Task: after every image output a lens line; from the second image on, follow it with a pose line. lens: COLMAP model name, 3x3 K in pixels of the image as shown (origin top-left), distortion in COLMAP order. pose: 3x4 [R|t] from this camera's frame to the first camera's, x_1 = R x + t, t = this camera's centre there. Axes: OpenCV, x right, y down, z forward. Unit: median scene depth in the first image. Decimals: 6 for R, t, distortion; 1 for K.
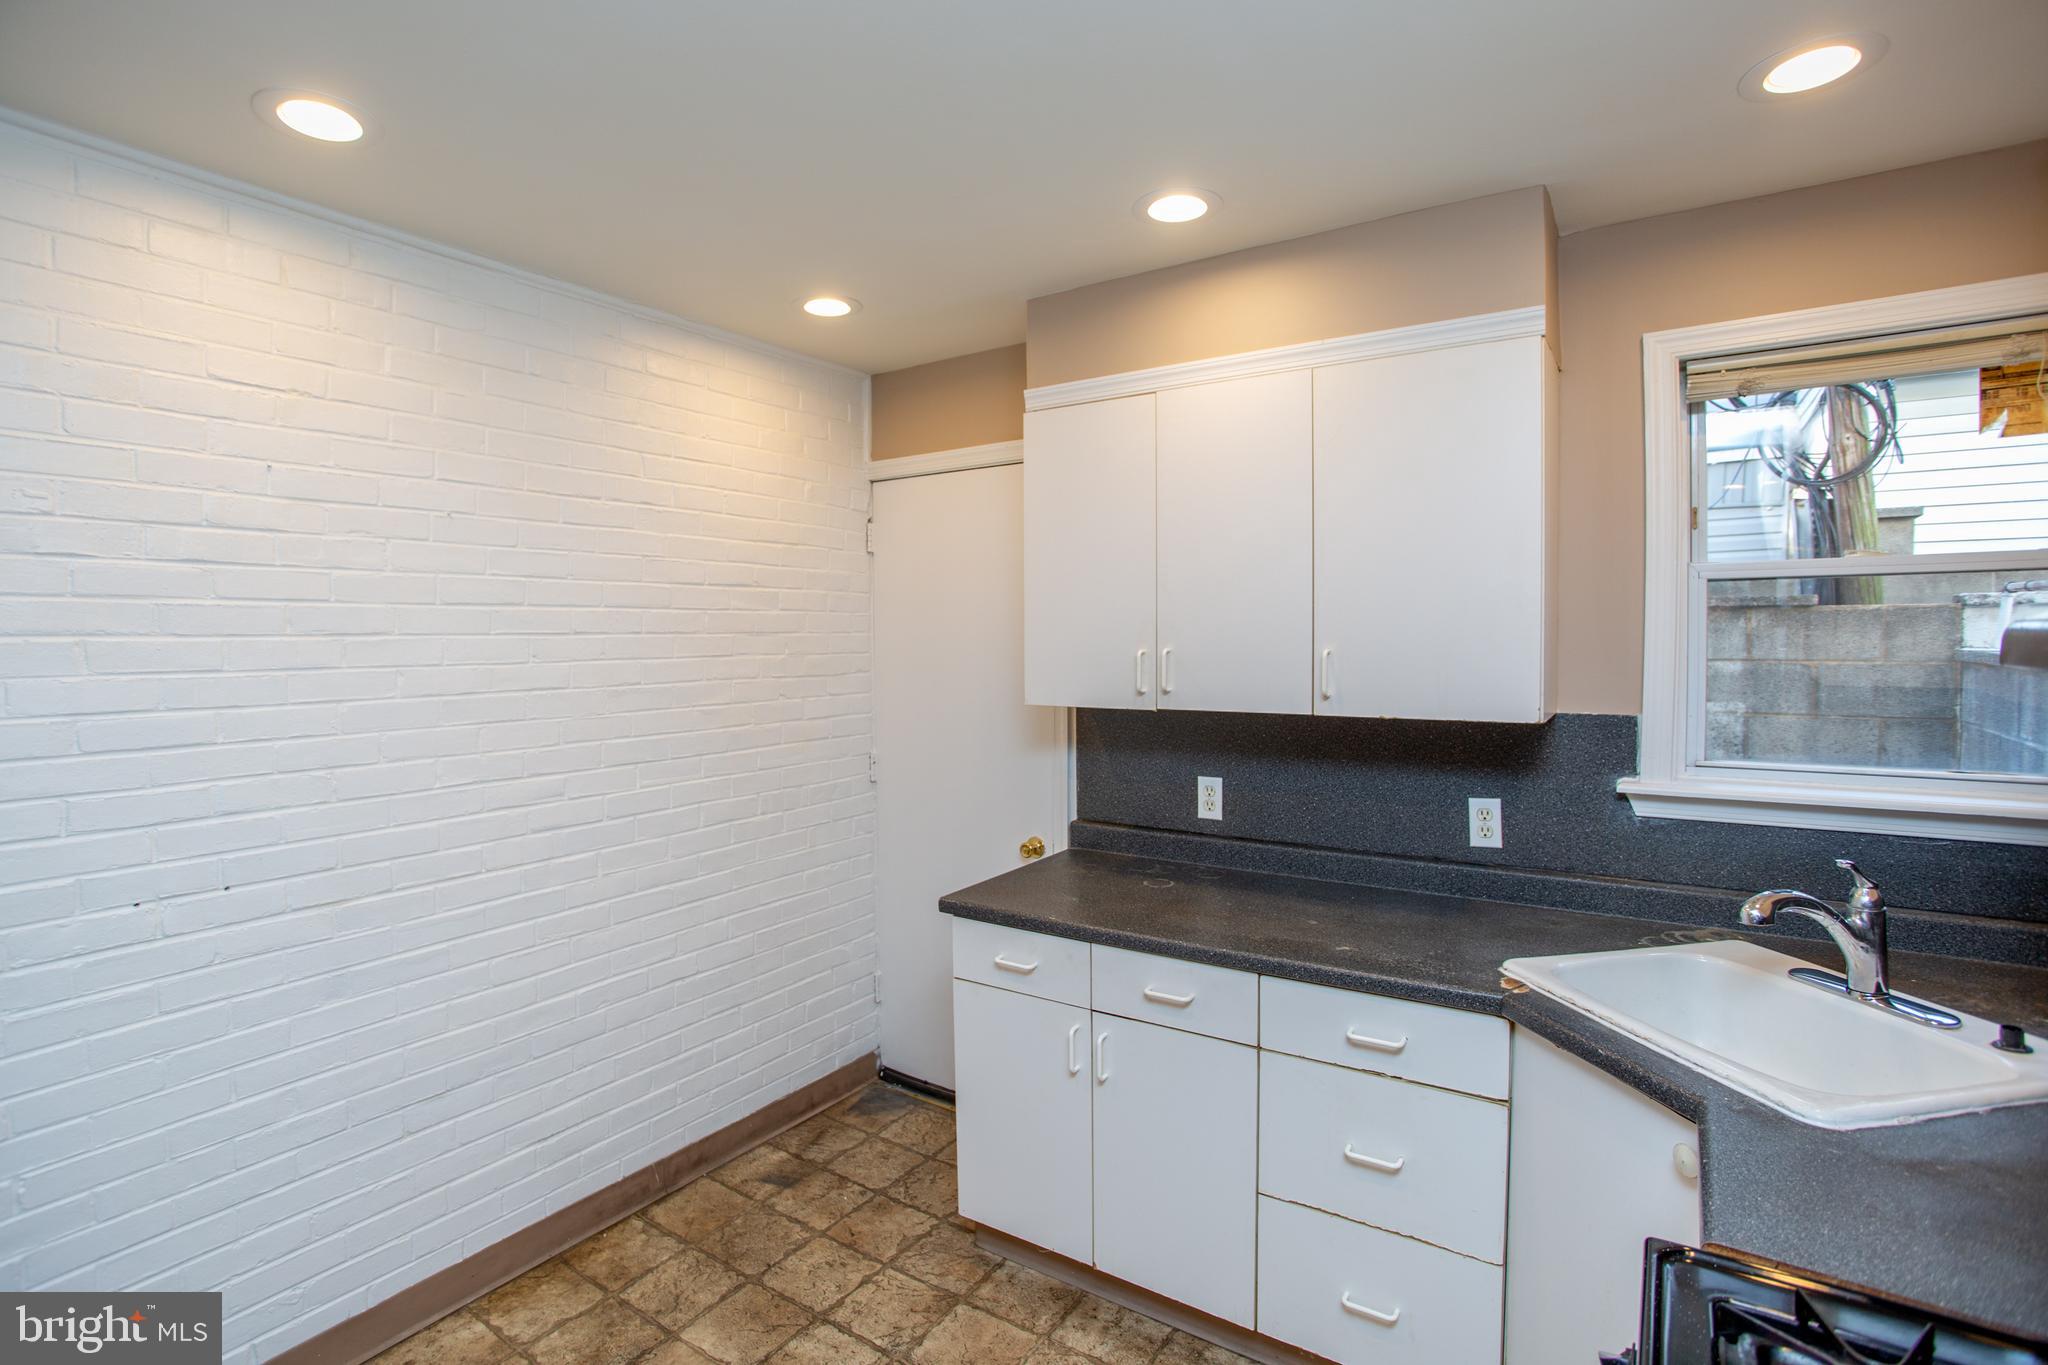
lens RADIAL K [[996.2, 0, 1024.3], [0, 996.2, 670.3], [0, 0, 1]] dist [-0.065556, 0.022703]
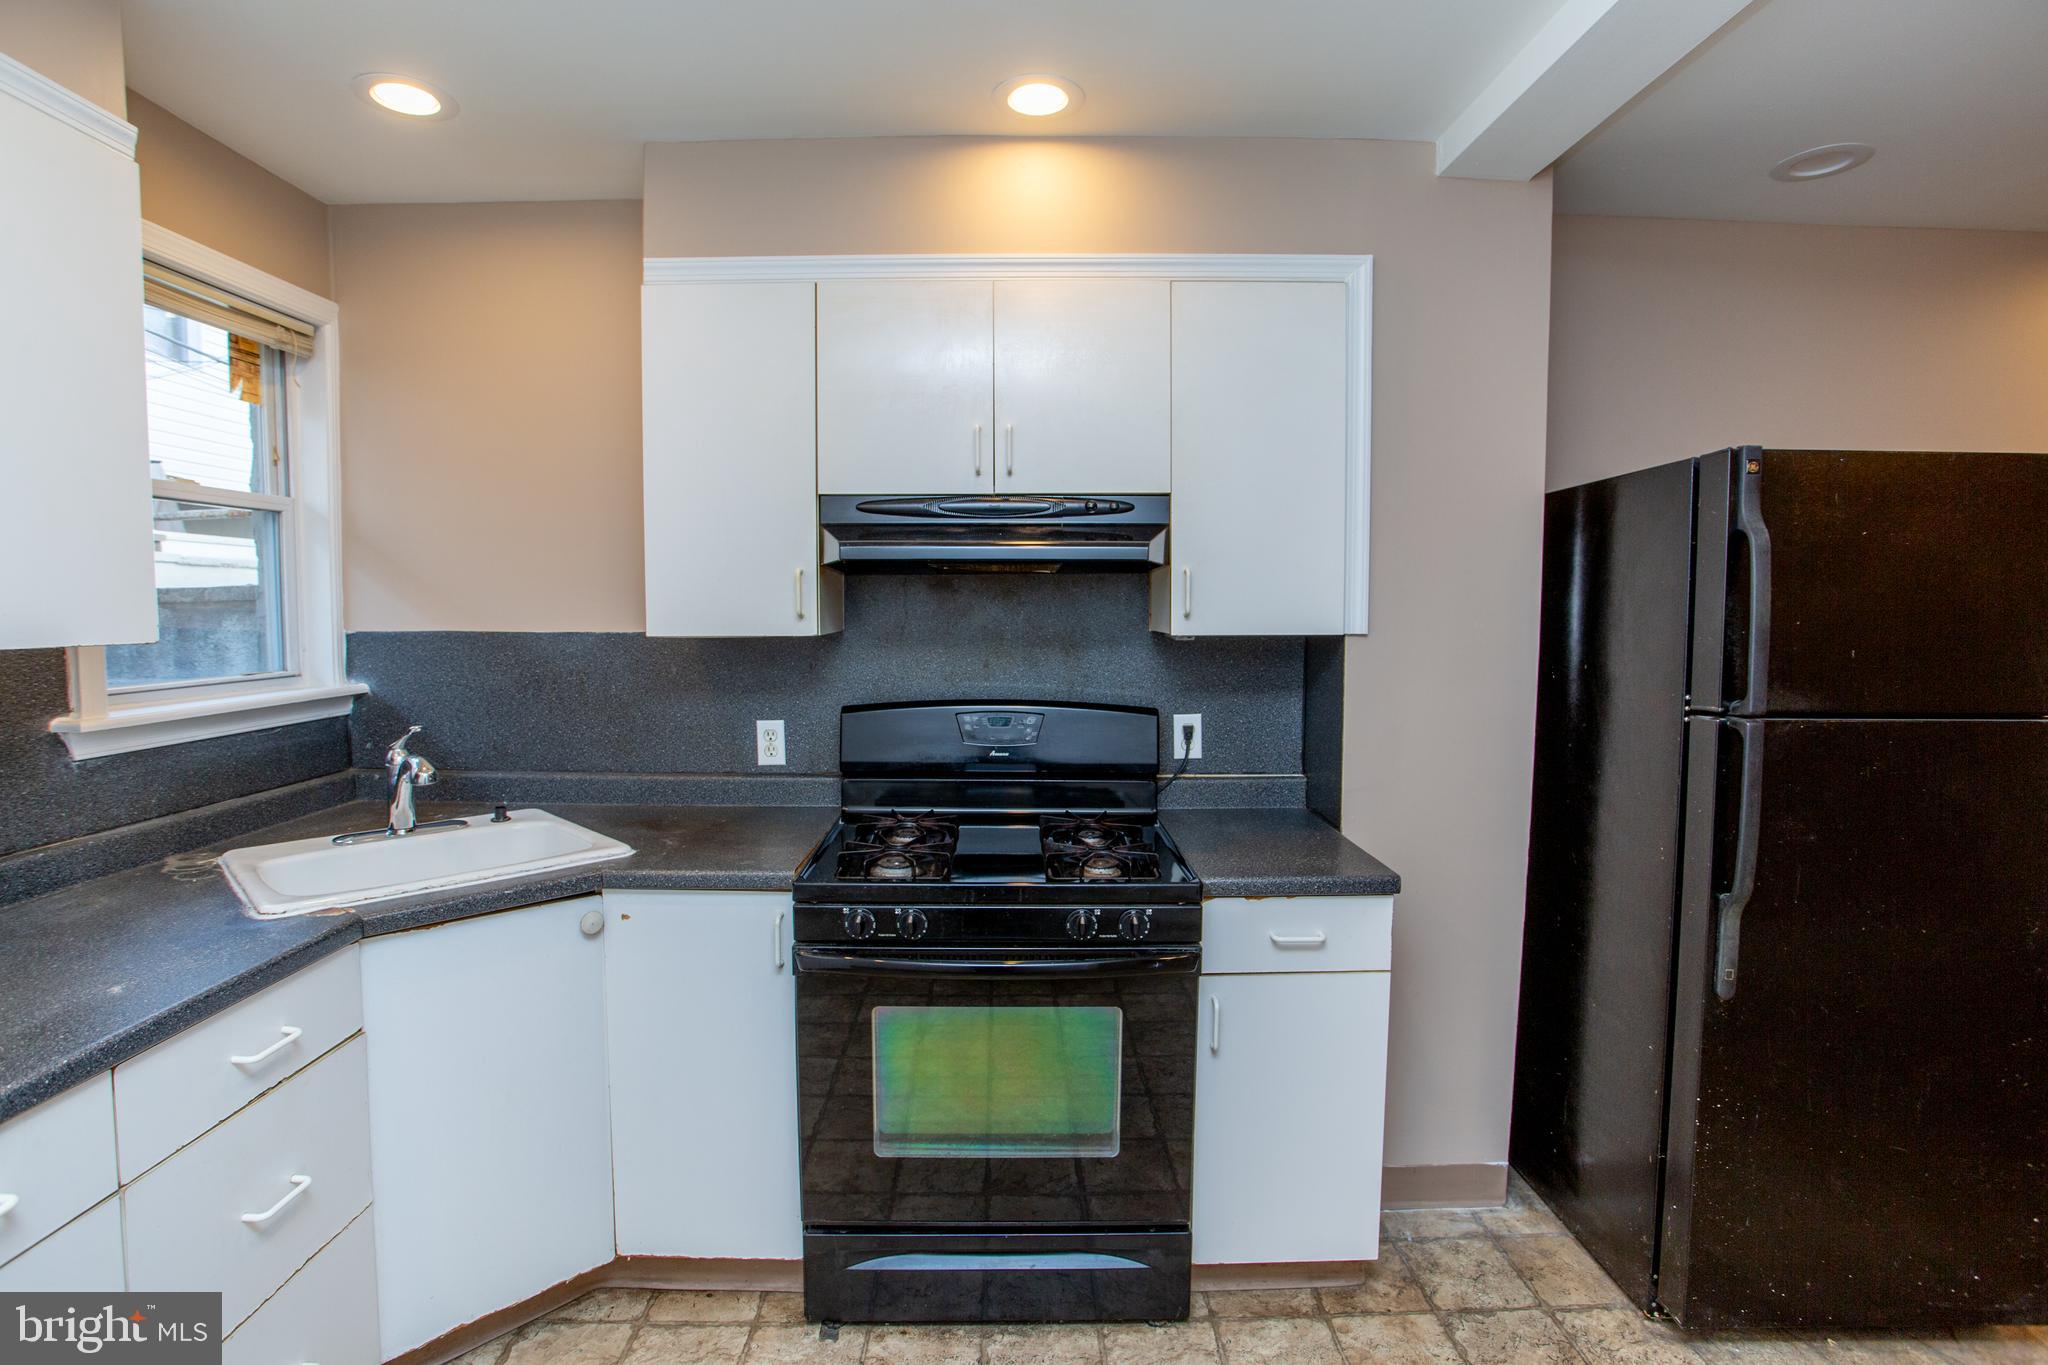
lens RADIAL K [[996.2, 0, 1011.6], [0, 996.2, 668.3], [0, 0, 1]] dist [-0.065556, 0.022703]
pose [[-0.568132, -0.041524, 0.821889, -0.482636], [0.033245, 0.996753, 0.073339, 0.035935], [-0.822266, 0.068990, -0.564907, 0.766203]]
